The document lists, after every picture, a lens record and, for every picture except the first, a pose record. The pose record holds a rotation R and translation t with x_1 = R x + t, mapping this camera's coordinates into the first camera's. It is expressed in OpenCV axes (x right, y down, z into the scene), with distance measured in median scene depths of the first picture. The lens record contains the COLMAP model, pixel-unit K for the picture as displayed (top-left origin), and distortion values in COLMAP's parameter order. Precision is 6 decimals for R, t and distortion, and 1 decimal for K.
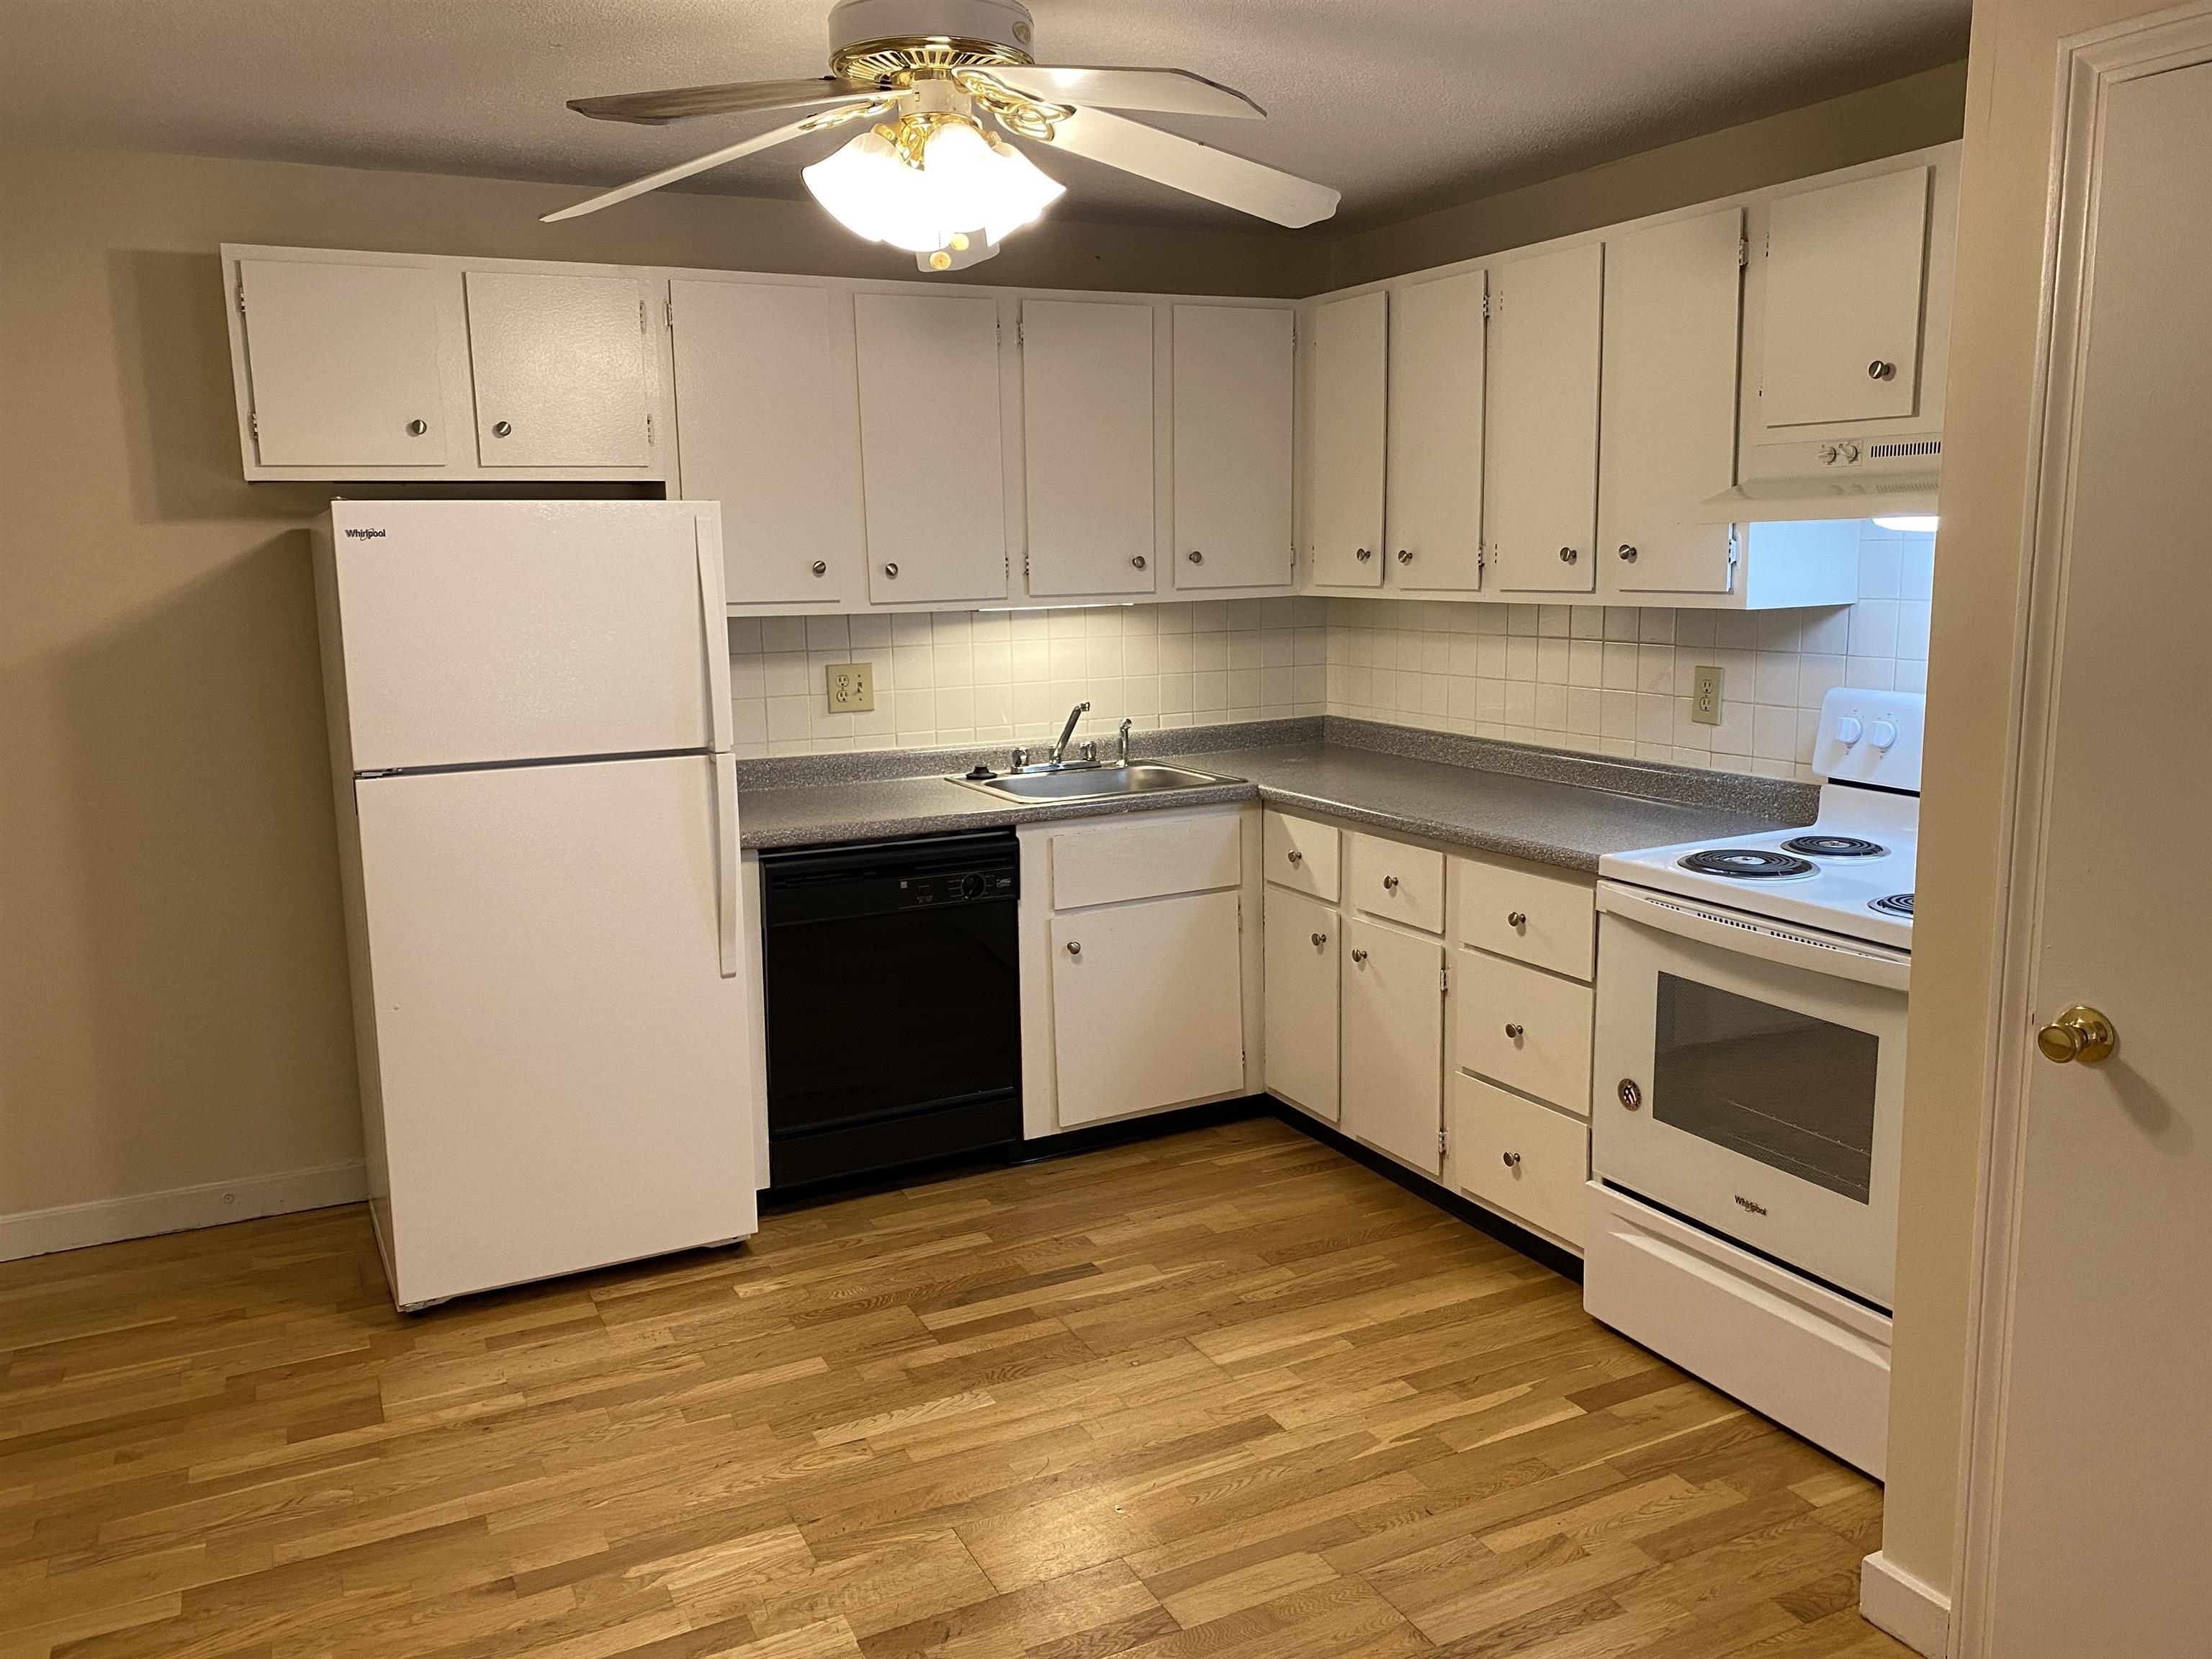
lens RADIAL K [[1701.7, 0, 1101.0], [0, 1701.7, 812.8], [0, 0, 1]] dist [0.027856, -0.001277]
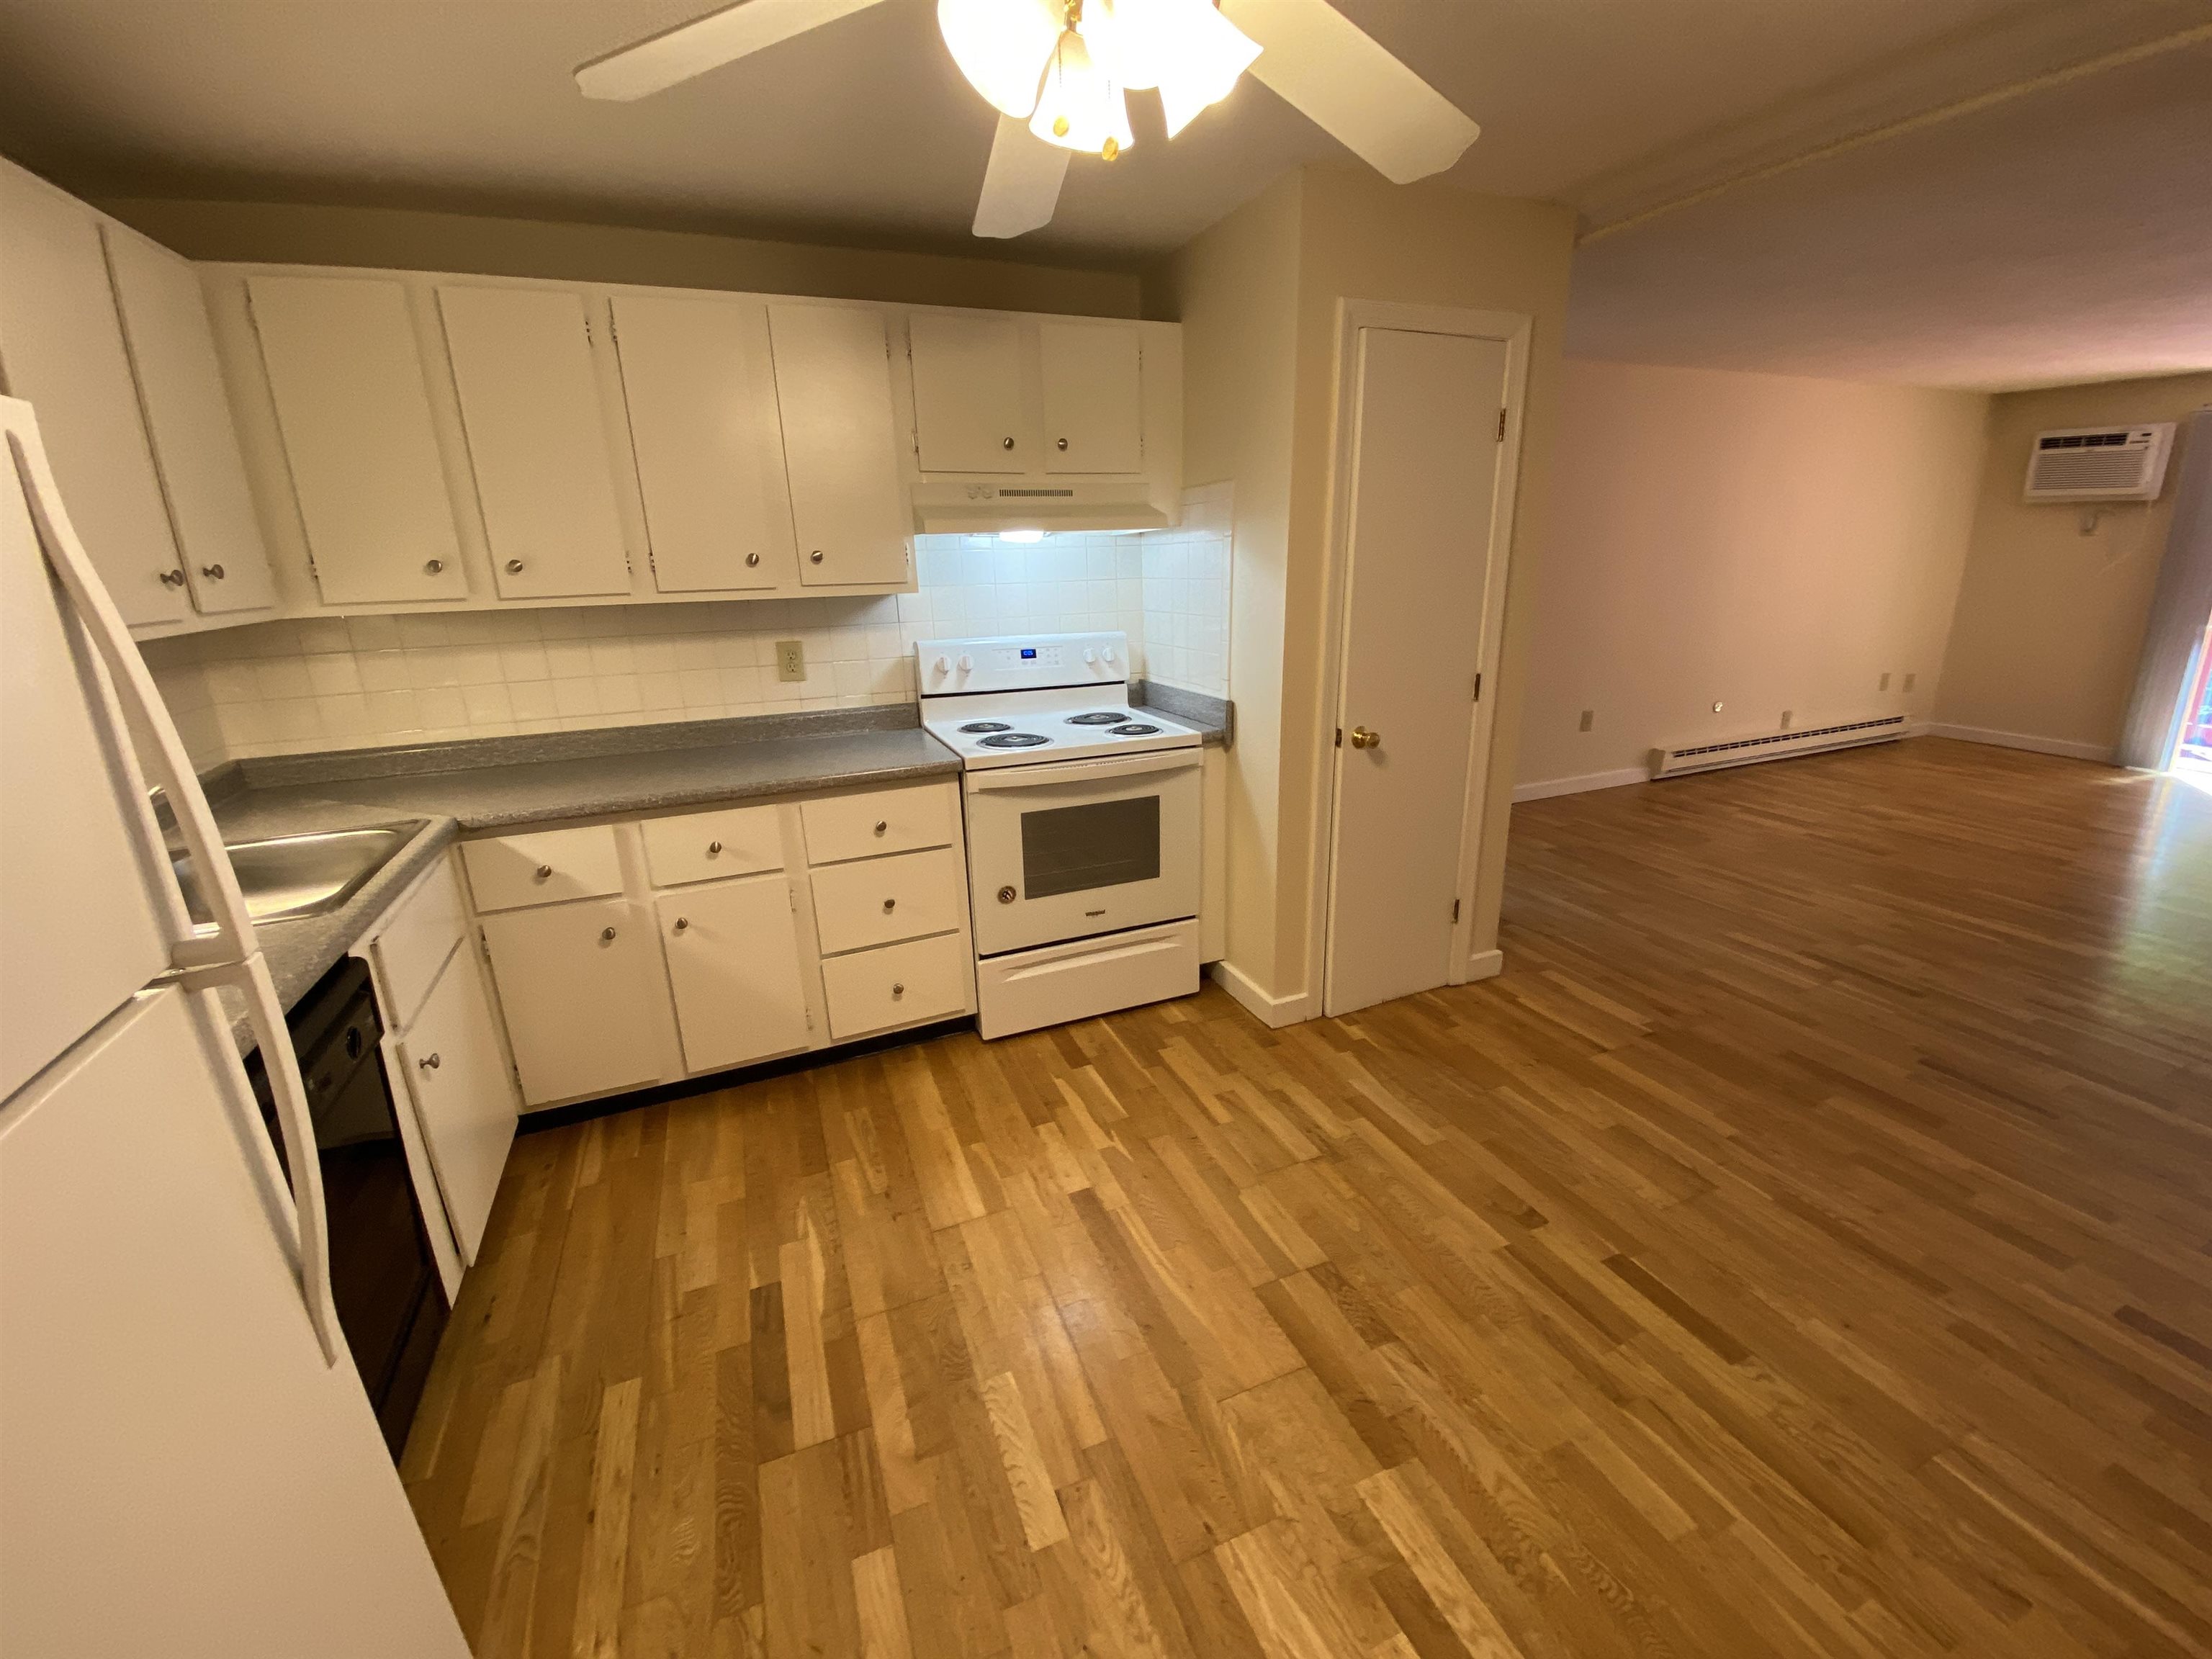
lens RADIAL K [[893.4, 0, 1107.6], [0, 893.4, 820.1], [0, 0, 1]] dist [0.012857, -0.015256]
pose [[0.073953, -0.269841, 0.960061, -0.450563], [0.187794, 0.949242, 0.252334, -0.092895], [-0.979420, 0.161633, 0.120874, 0.751082]]
